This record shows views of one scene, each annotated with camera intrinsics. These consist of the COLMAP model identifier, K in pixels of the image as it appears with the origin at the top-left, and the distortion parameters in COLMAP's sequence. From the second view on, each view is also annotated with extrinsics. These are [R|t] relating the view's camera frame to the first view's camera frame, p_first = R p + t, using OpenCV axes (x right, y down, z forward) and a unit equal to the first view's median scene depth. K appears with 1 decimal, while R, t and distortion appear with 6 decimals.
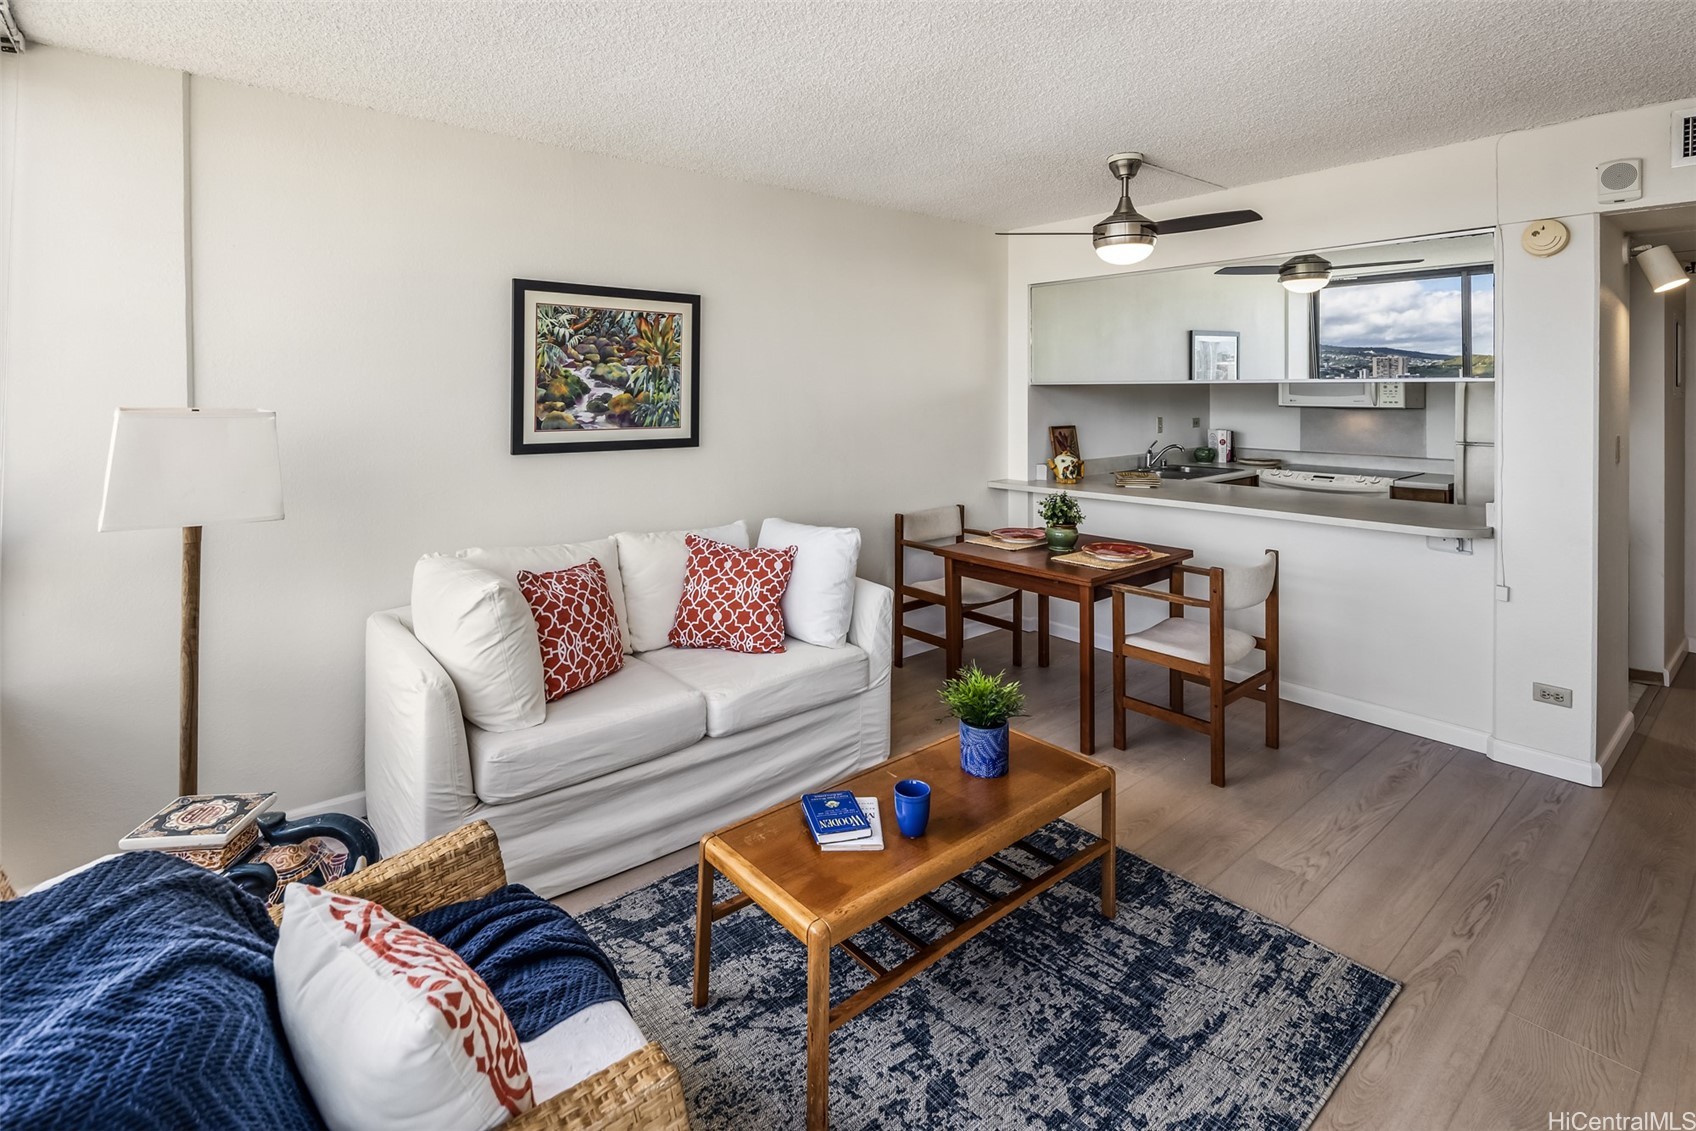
lens RADIAL K [[822.6, 0, 849.6], [0, 822.6, 389.5], [0, 0, 1]] dist [0.005275, -0.005225]
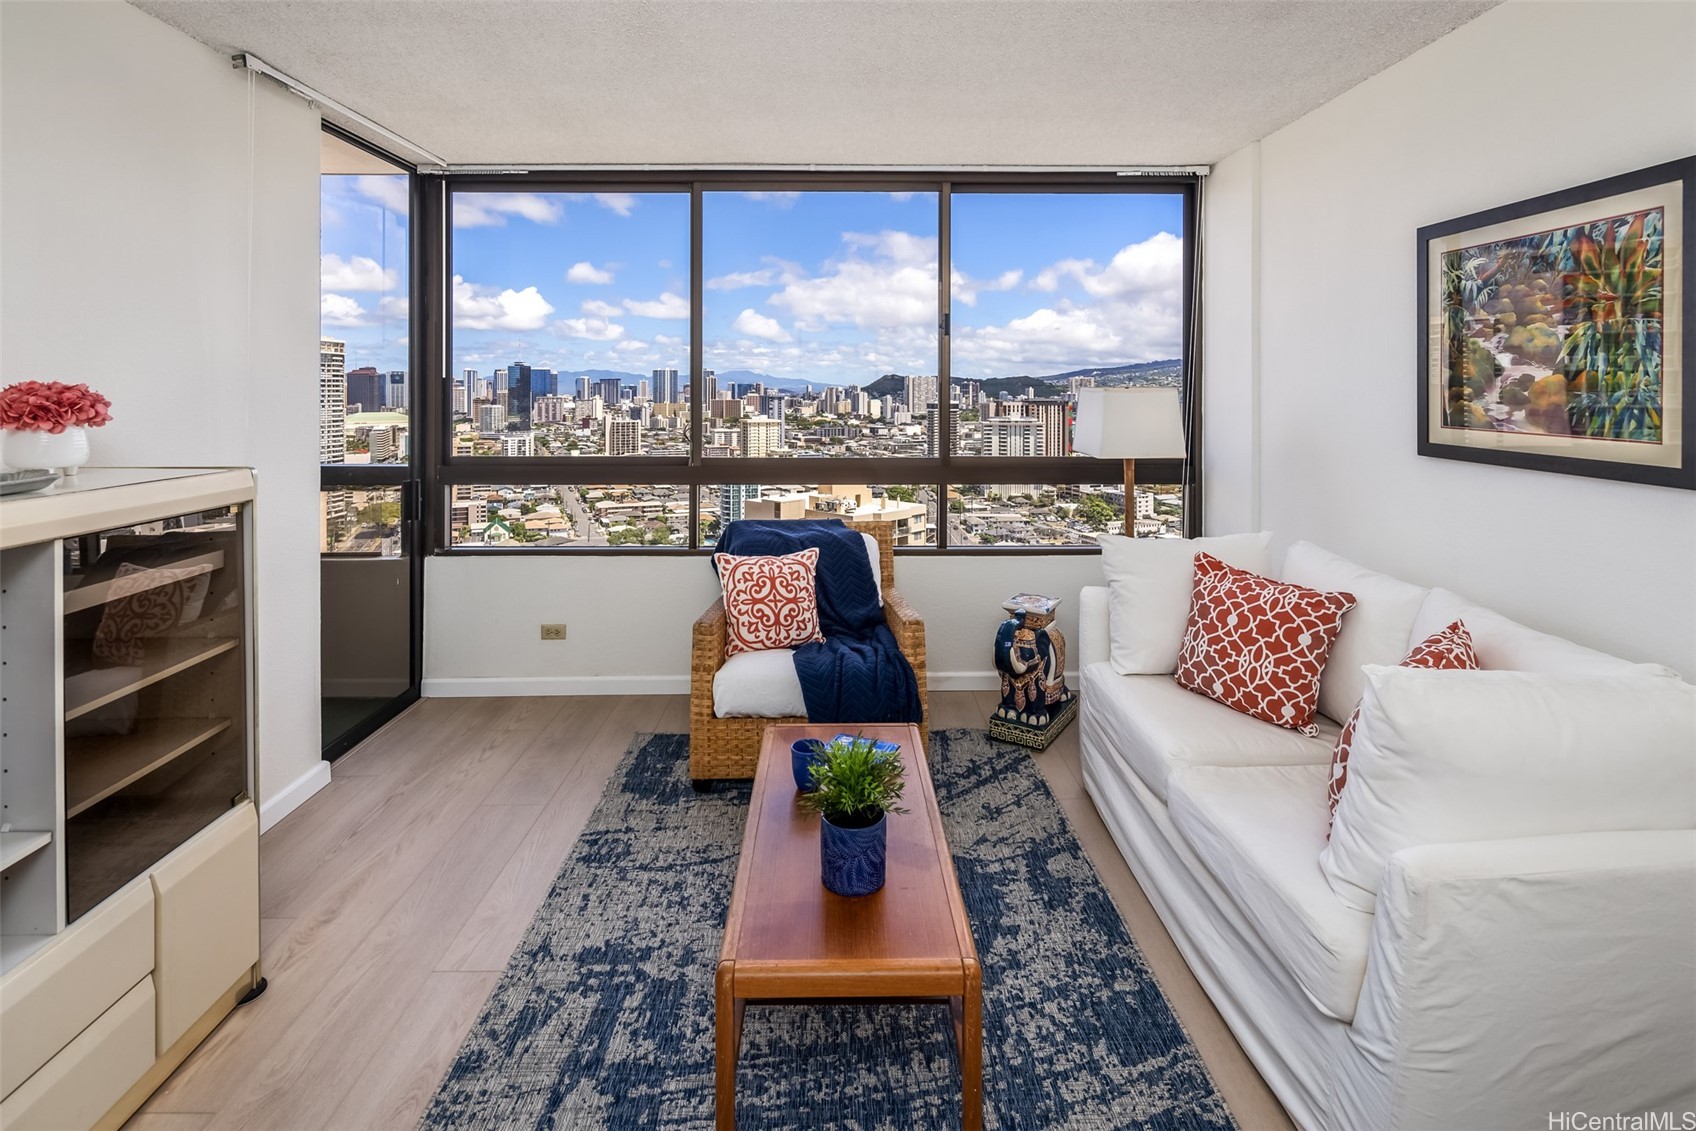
lens RADIAL K [[822.6, 0, 836.7], [0, 822.6, 398.7], [0, 0, 1]] dist [0.005275, -0.005225]
pose [[-0.644040, 0.010258, -0.764923, 0.686108], [-0.002532, 0.999876, 0.015540, 0.019493], [0.764988, 0.011945, -0.643934, 1.368558]]
